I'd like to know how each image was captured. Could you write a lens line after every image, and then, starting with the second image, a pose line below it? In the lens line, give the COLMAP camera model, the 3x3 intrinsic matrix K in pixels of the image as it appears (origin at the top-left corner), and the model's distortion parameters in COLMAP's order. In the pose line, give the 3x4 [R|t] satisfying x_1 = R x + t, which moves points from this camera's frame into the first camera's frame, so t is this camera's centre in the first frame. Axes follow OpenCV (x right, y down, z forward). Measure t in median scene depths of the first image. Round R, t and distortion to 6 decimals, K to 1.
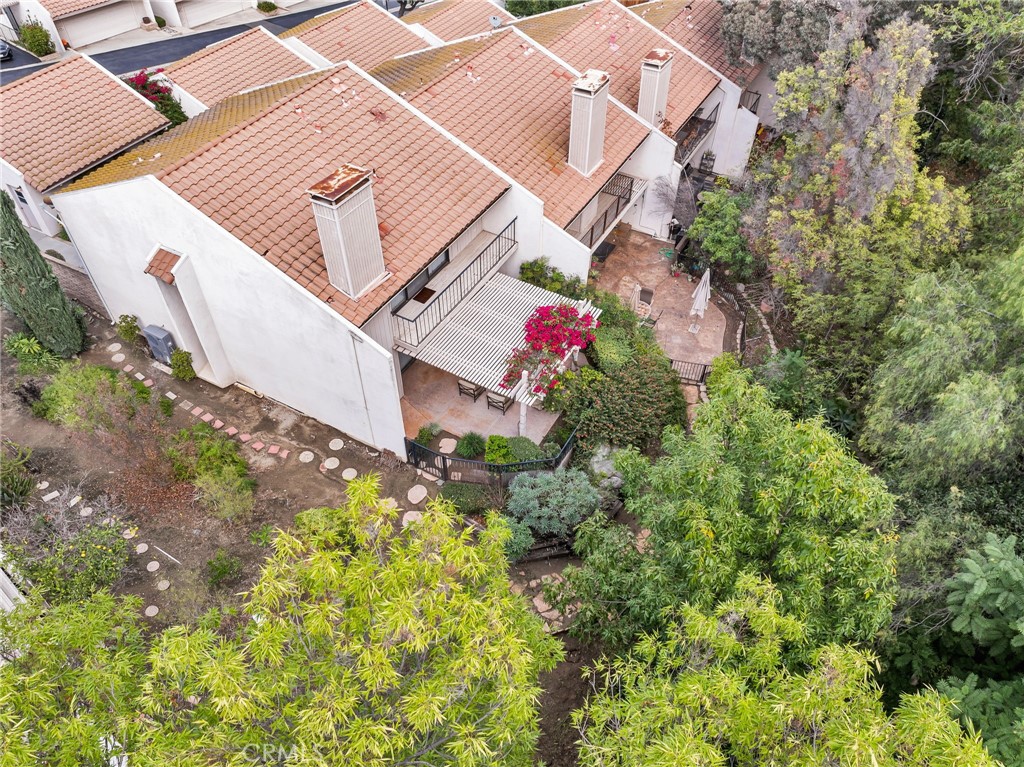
lens RADIAL K [[744.2, 0, 504.3], [0, 744.2, 387.2], [0, 0, 1]] dist [-0.038853, 0.009174]
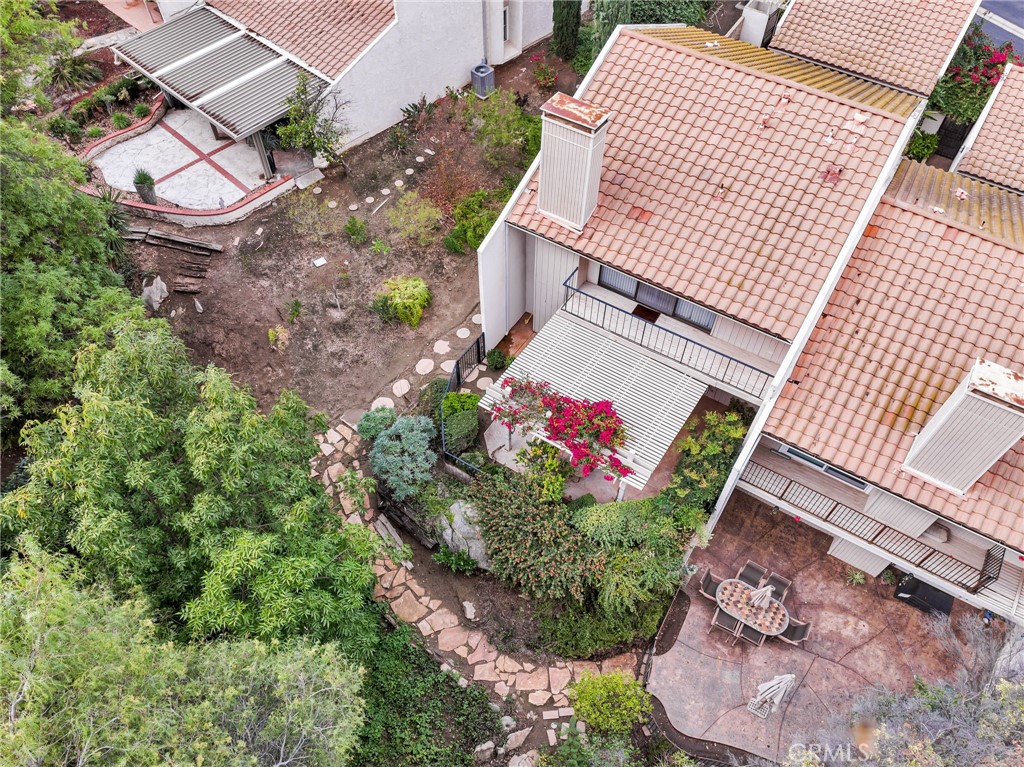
lens RADIAL K [[744.2, 0, 504.3], [0, 744.2, 387.2], [0, 0, 1]] dist [-0.038853, 0.009174]
pose [[-0.034918, 0.804516, -0.592904, 0.543698], [-0.717586, 0.392741, 0.575173, -0.520083], [0.695594, 0.445544, 0.563596, 0.451699]]
